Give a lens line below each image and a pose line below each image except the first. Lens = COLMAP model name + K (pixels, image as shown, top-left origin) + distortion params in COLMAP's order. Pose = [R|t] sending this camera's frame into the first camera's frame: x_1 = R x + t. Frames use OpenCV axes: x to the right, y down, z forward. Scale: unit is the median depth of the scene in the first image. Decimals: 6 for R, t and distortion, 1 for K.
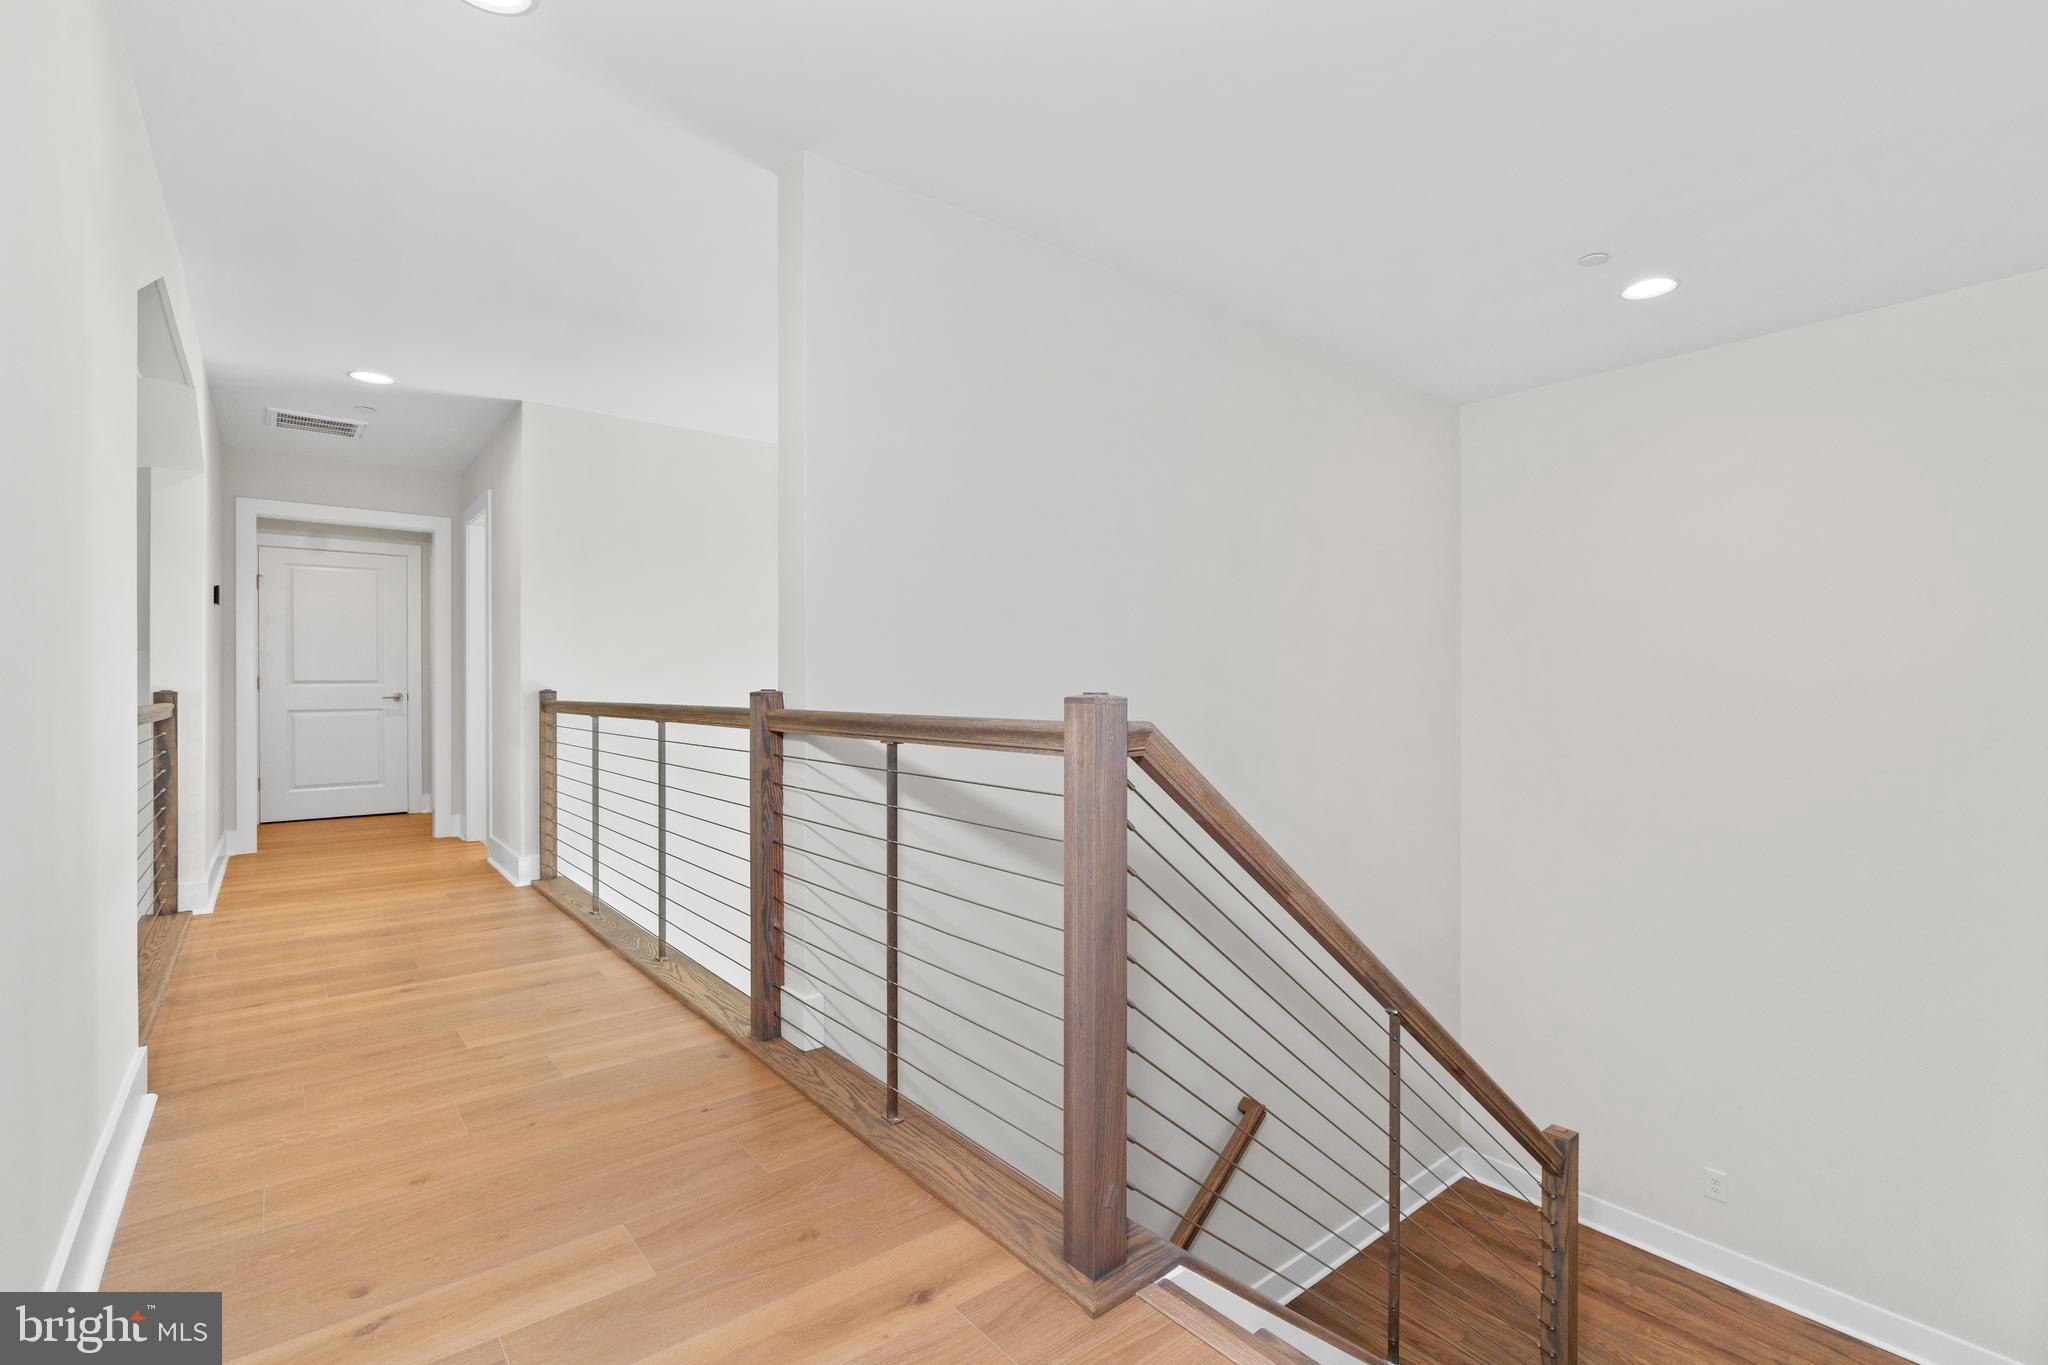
lens RADIAL K [[932.1, 0, 1038.3], [0, 932.1, 685.0], [0, 0, 1]] dist [-0.003851, 0.000119]
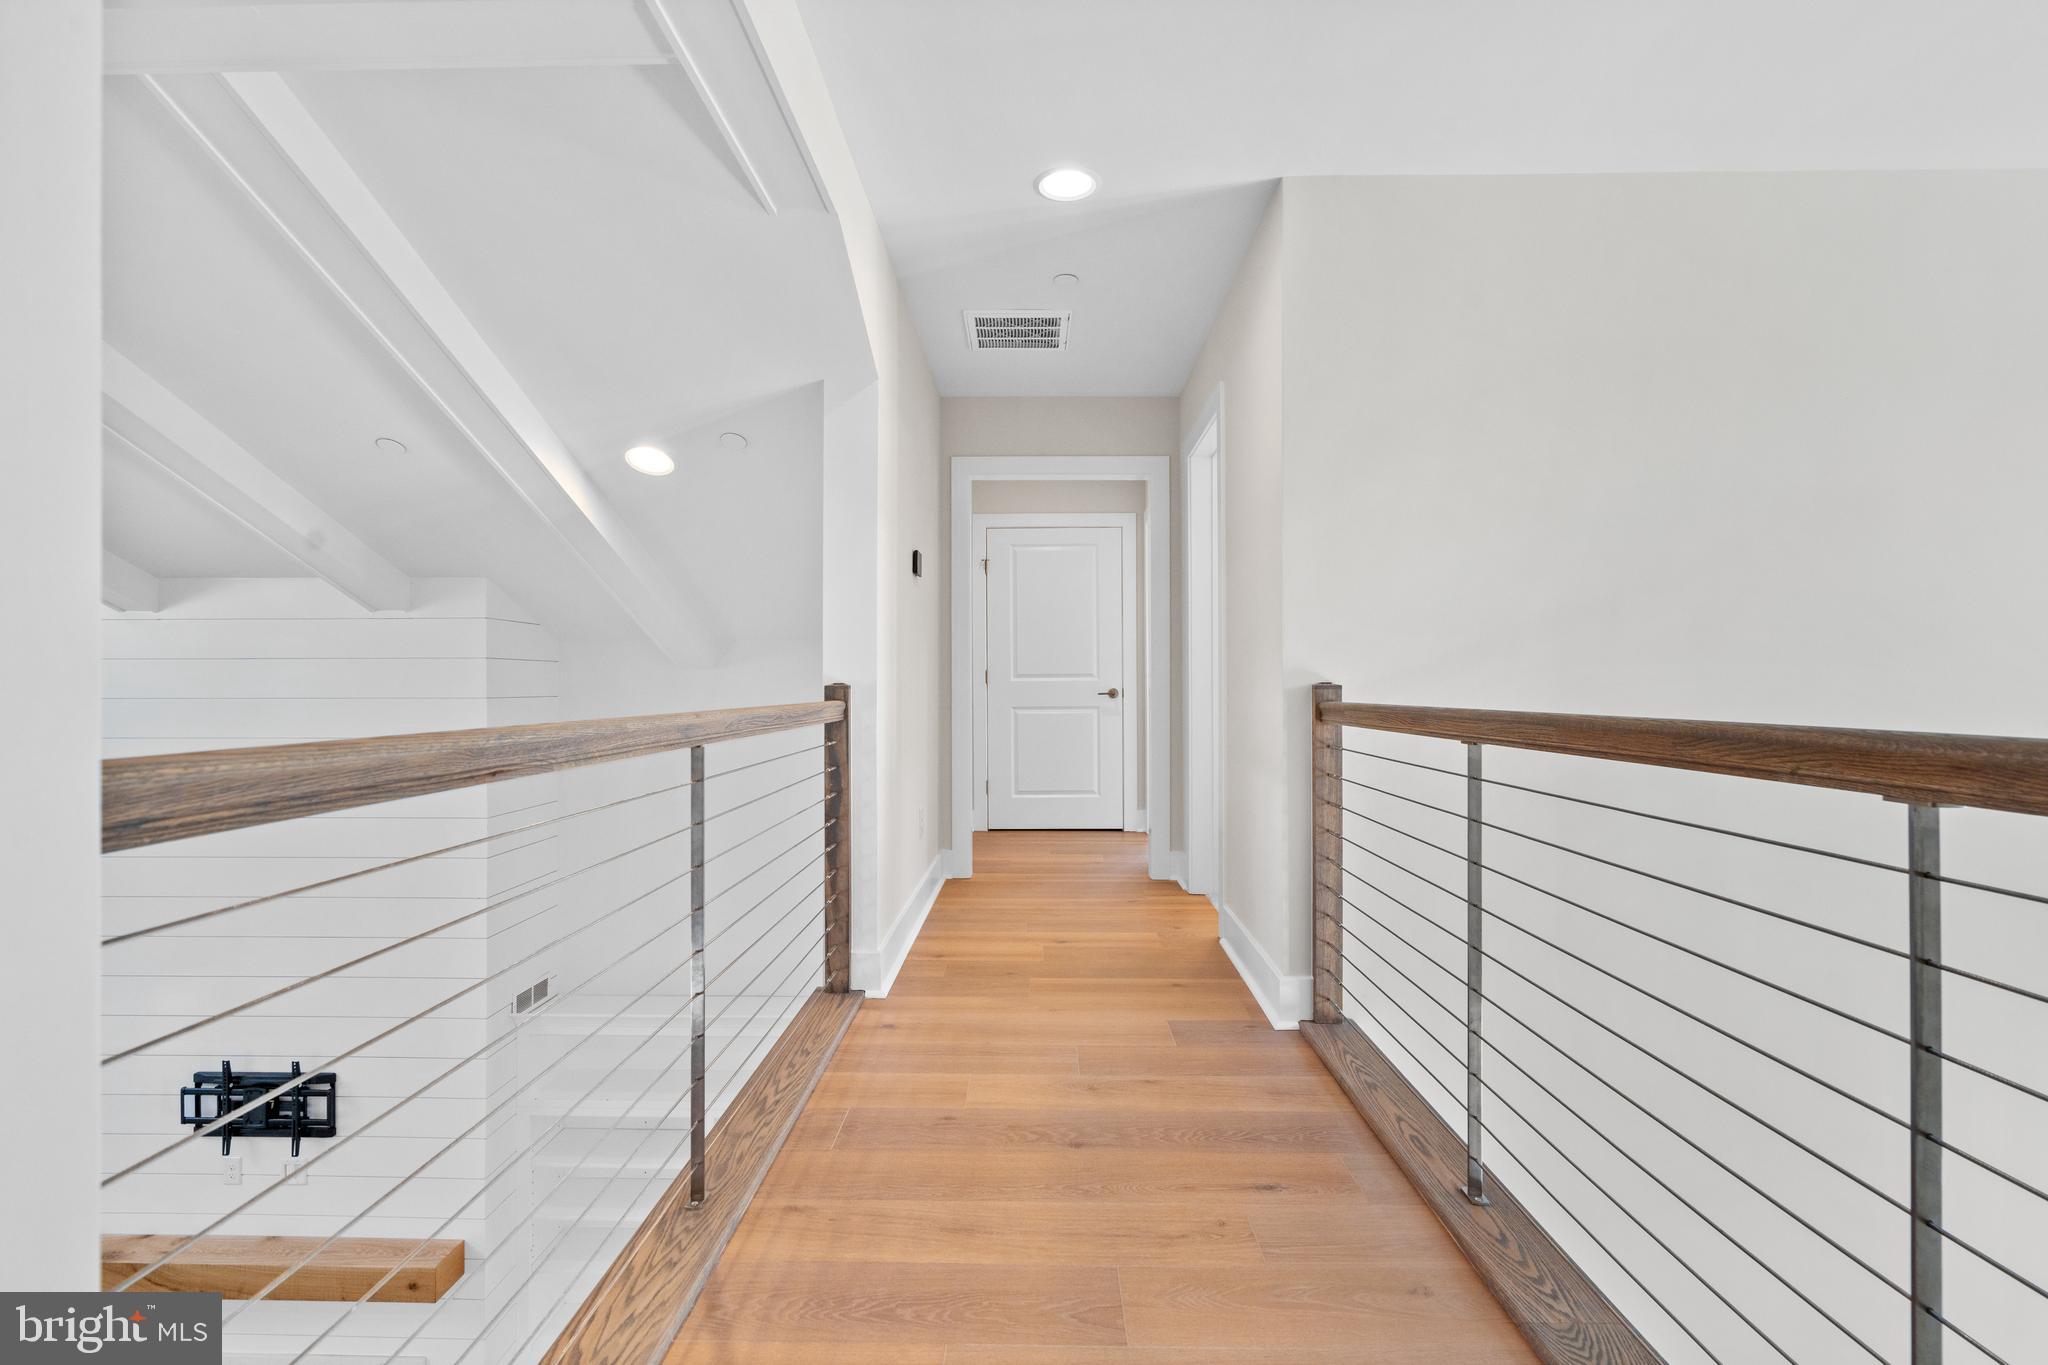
lens RADIAL K [[932.1, 0, 1026.6], [0, 932.1, 682.6], [0, 0, 1]] dist [-0.003851, 0.000119]
pose [[0.763244, -0.000694, -0.646110, -0.305240], [0.000985, 1.000000, 0.000089, 0.004765], [0.646110, -0.000704, 0.763244, 0.462185]]
